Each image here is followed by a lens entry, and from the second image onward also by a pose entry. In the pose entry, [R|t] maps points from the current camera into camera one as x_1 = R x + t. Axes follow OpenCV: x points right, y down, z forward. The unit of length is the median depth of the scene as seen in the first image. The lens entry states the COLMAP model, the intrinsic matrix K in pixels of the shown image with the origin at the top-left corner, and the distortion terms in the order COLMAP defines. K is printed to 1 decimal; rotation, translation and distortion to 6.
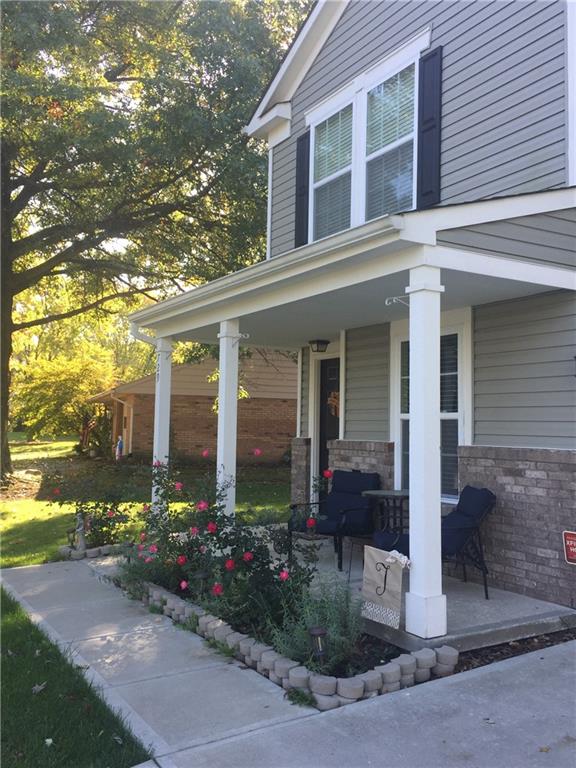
lens RADIAL K [[712.0, 0, 293.0], [0, 712.0, 367.0], [0, 0, 1]] dist [0.084717, -0.091154]
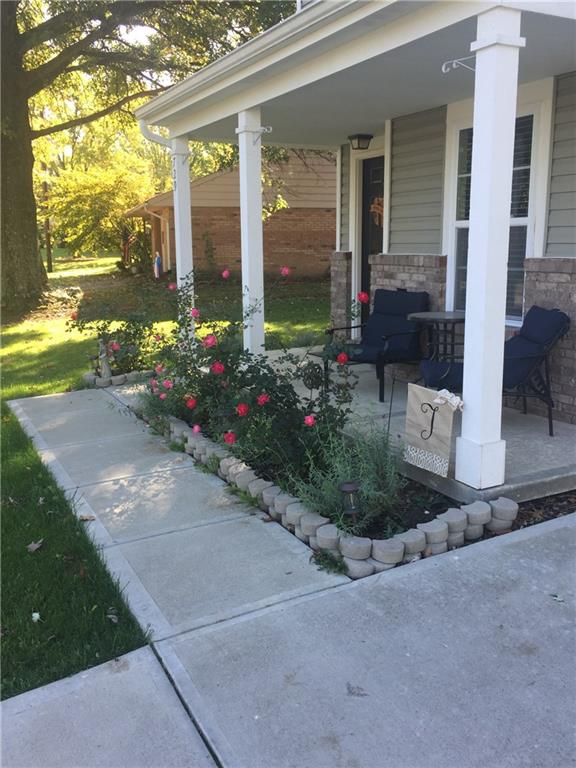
lens RADIAL K [[712.0, 0, 293.0], [0, 712.0, 367.0], [0, 0, 1]] dist [0.084717, -0.091154]
pose [[0.997478, -0.012266, -0.069915, 0.020219], [0.029997, 0.965528, 0.258565, 0.009192], [0.064333, -0.260010, 0.963460, 0.160429]]
